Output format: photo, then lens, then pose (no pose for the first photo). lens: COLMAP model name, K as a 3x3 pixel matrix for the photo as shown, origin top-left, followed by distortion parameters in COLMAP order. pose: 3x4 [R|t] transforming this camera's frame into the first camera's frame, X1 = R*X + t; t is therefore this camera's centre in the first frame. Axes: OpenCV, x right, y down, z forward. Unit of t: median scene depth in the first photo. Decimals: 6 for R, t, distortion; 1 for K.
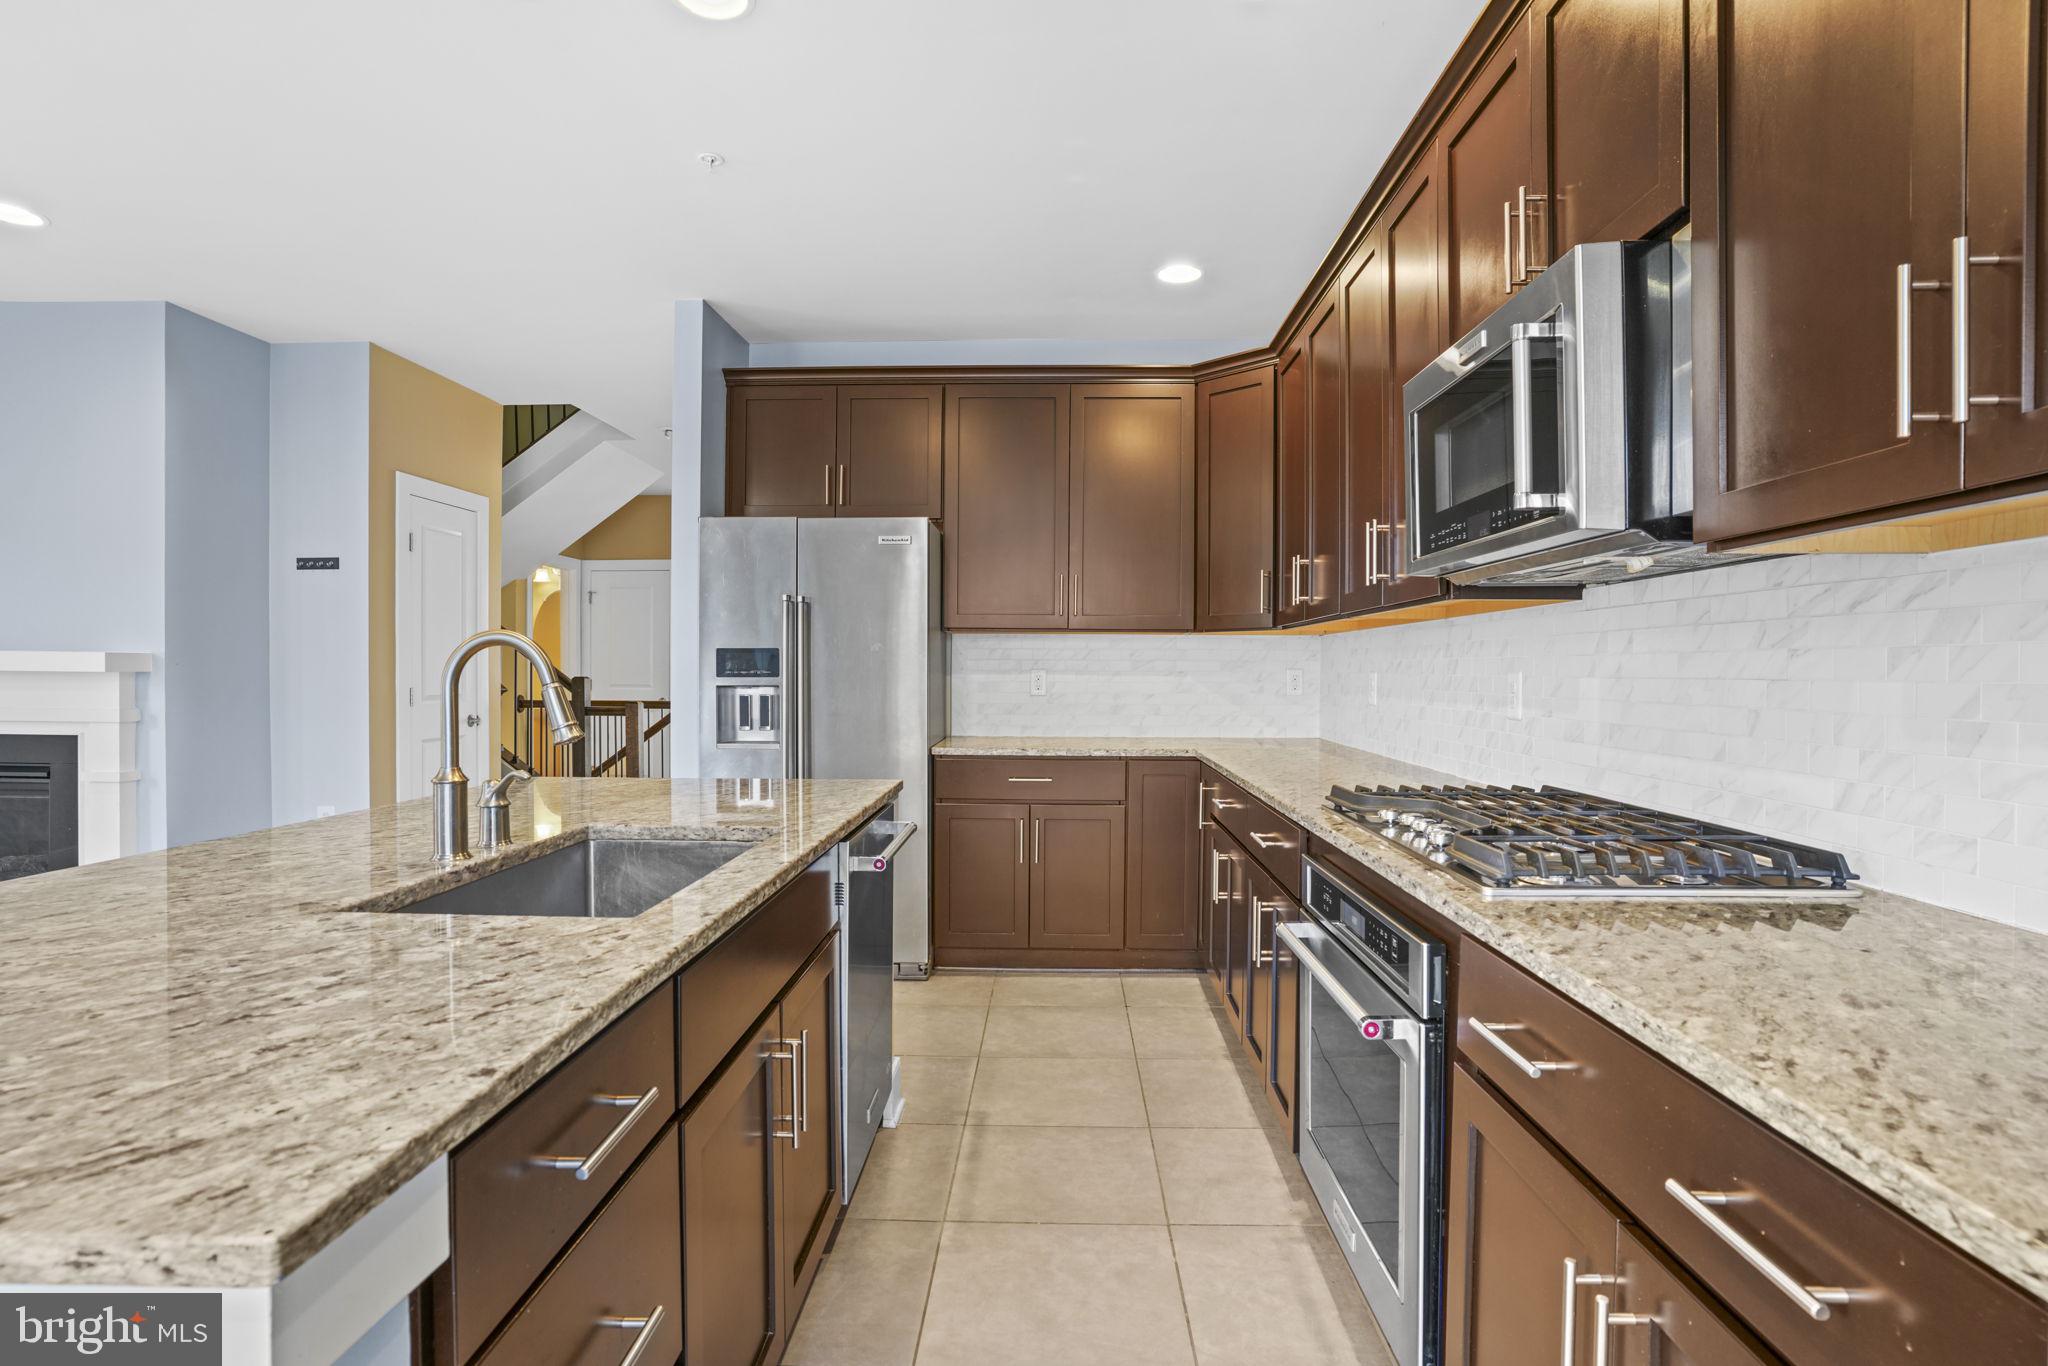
lens RADIAL K [[1042.7, 0, 1022.0], [0, 1042.7, 681.0], [0, 0, 1]] dist [-0.006933, -0.000963]
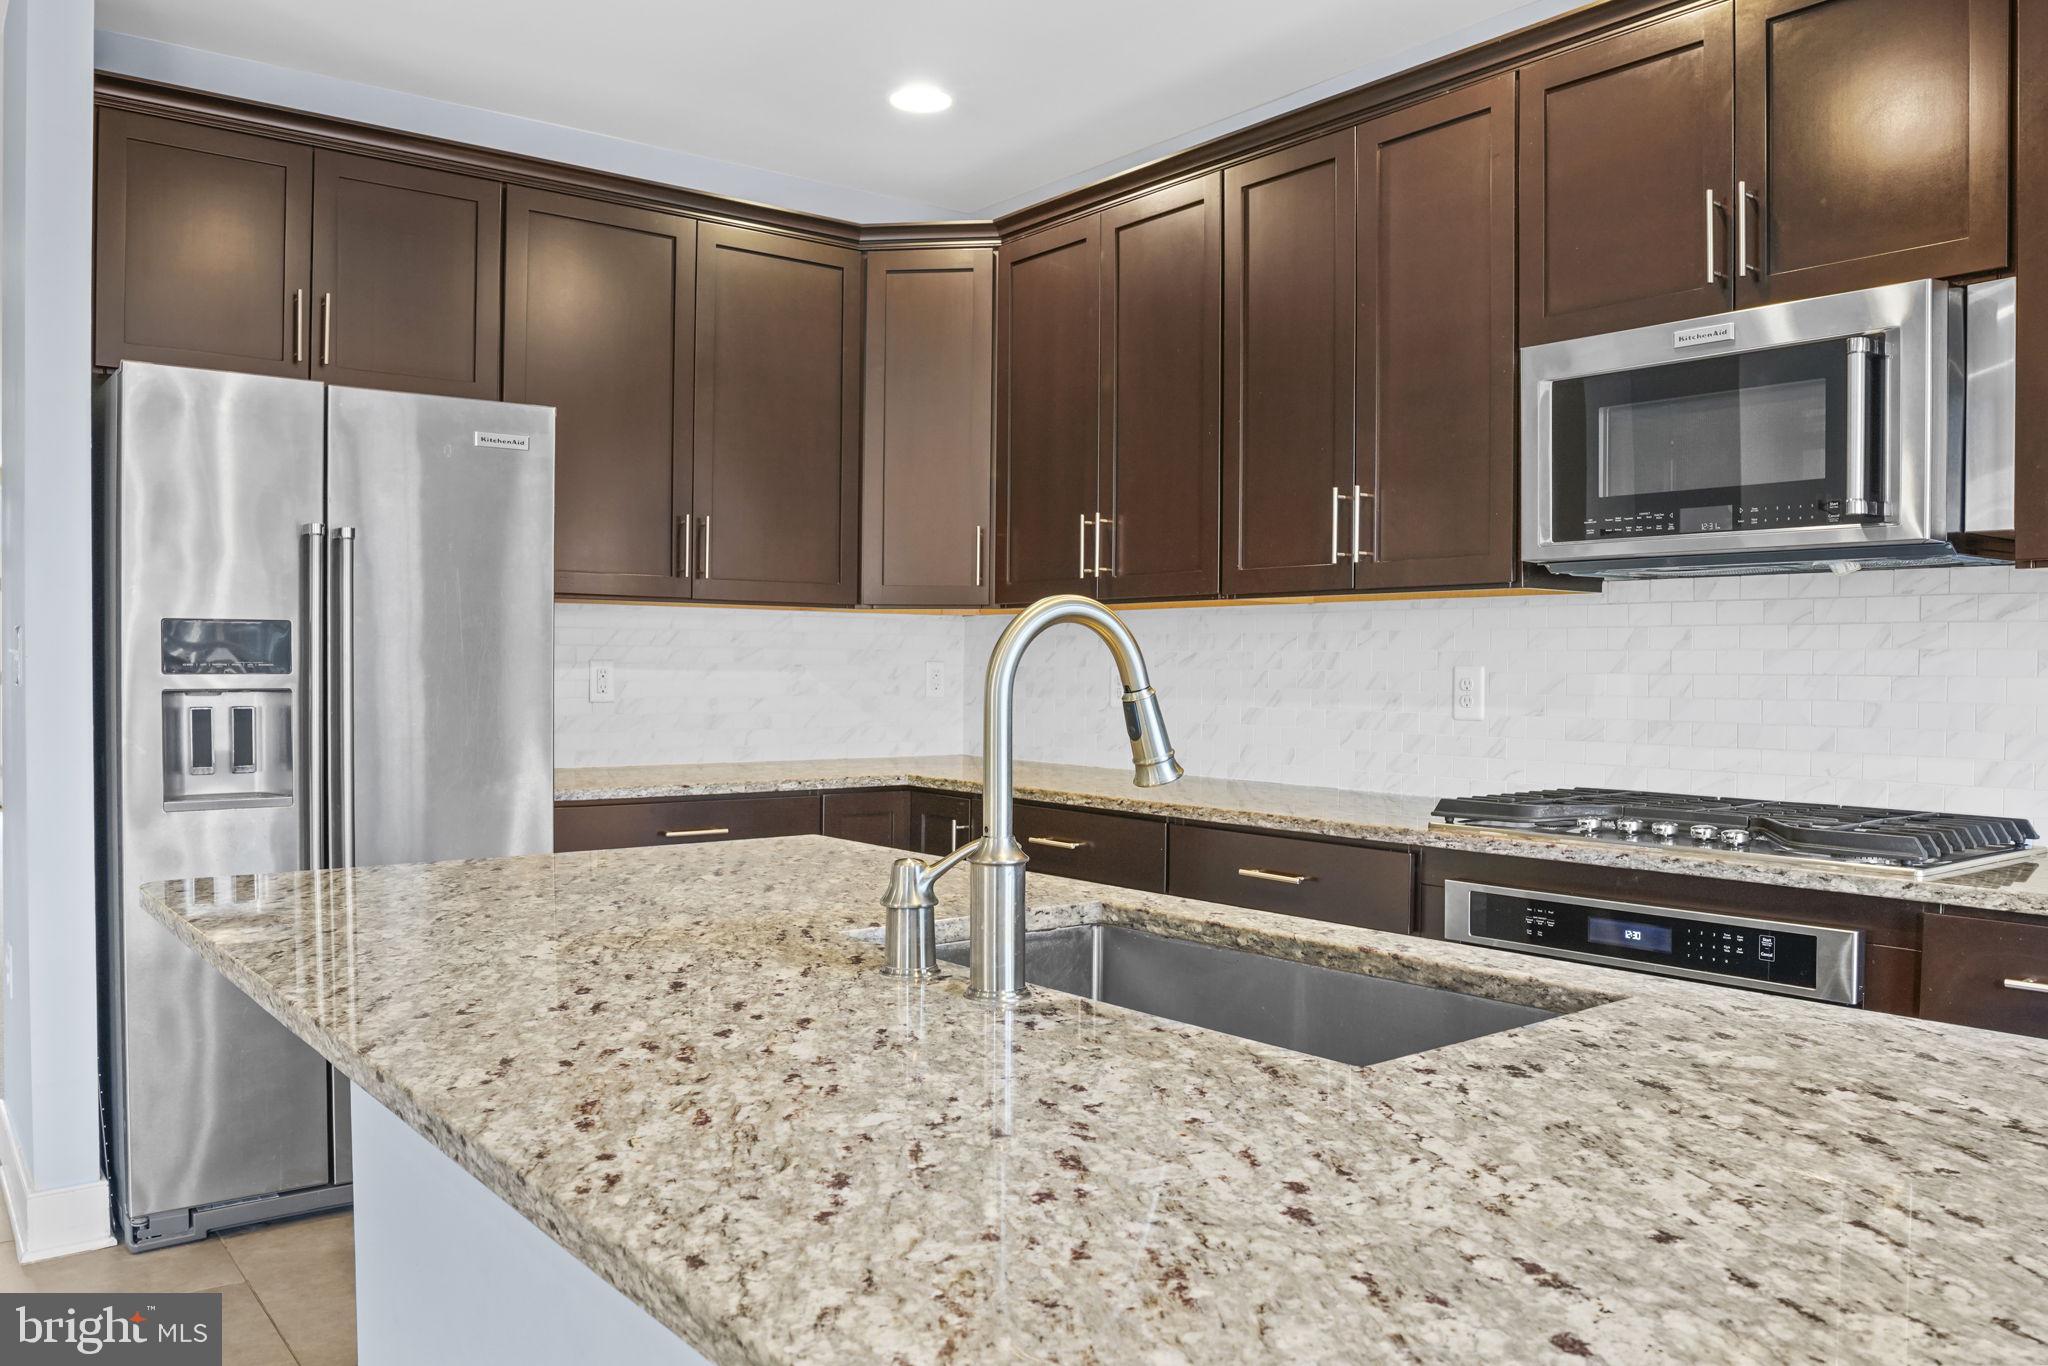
lens RADIAL K [[1566.2, 0, 1025.3], [0, 1566.2, 681.8], [0, 0, 1]] dist [-0.043036, -0.003564]
pose [[0.766443, -0.004646, 0.642296, -0.460225], [0.002439, 0.999988, 0.004323, -0.002022], [-0.642308, -0.001746, 0.766445, 0.138482]]
